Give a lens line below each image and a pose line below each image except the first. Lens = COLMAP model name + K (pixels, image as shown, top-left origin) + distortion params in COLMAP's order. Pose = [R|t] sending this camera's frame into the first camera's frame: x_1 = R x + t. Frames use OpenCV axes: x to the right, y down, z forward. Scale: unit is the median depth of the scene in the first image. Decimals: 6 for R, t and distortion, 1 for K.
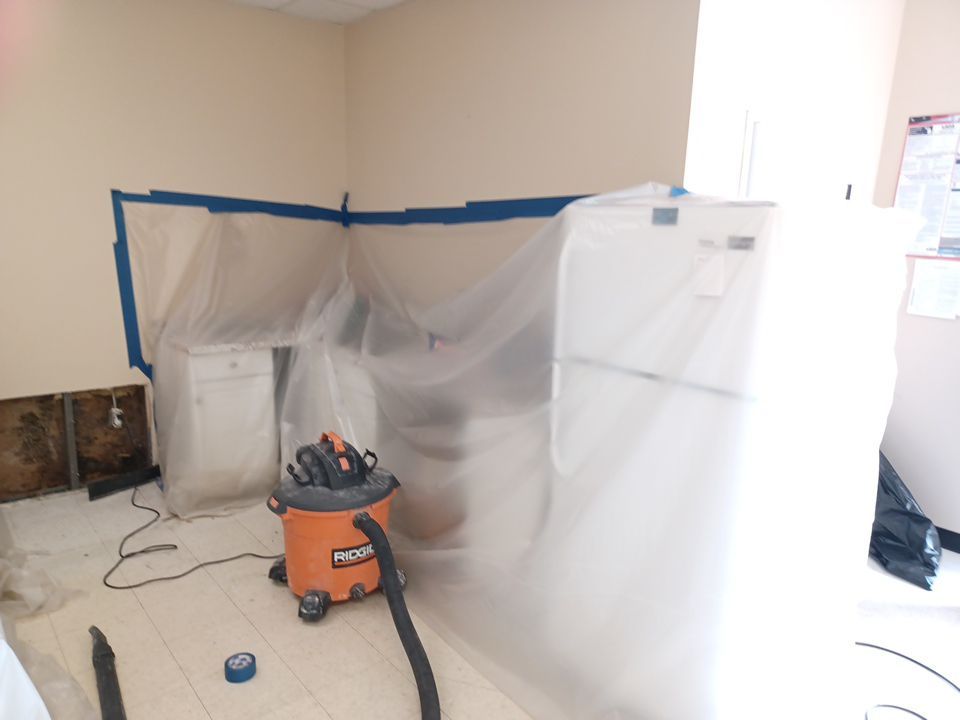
lens RADIAL K [[696.1, 0, 486.2], [0, 696.1, 365.6], [0, 0, 1]] dist [0.045388, -0.029541]
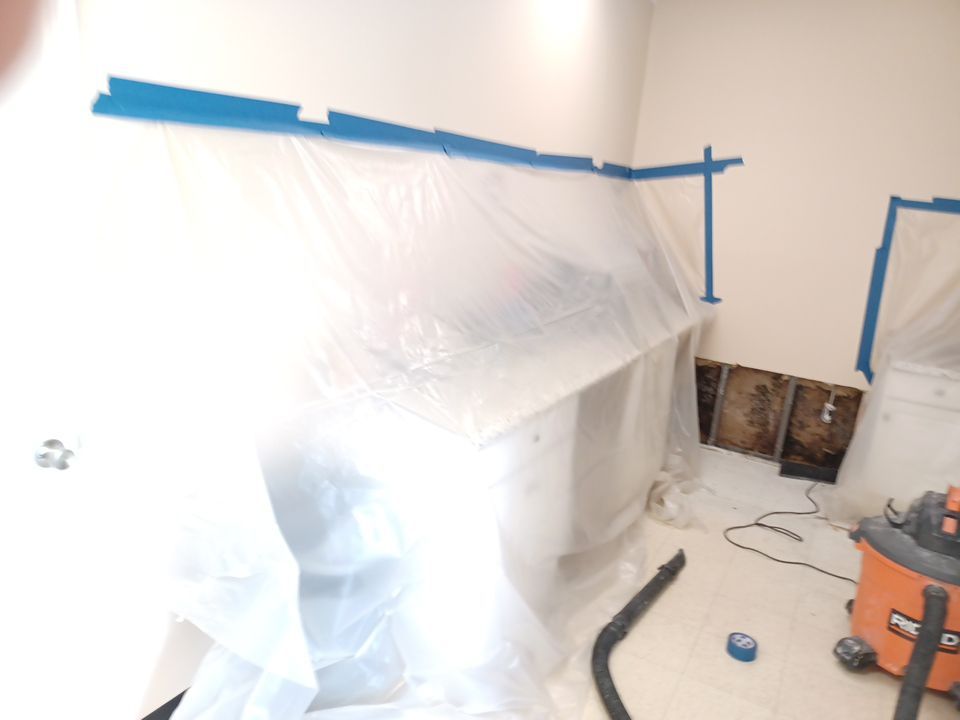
lens RADIAL K [[696.1, 0, 479.9], [0, 696.1, 369.0], [0, 0, 1]] dist [0.045388, -0.029541]
pose [[0.354048, 0.243253, -0.903038, 0.226883], [-0.265372, 0.952024, 0.152406, -0.010287], [0.896787, 0.185682, 0.401615, 0.105225]]
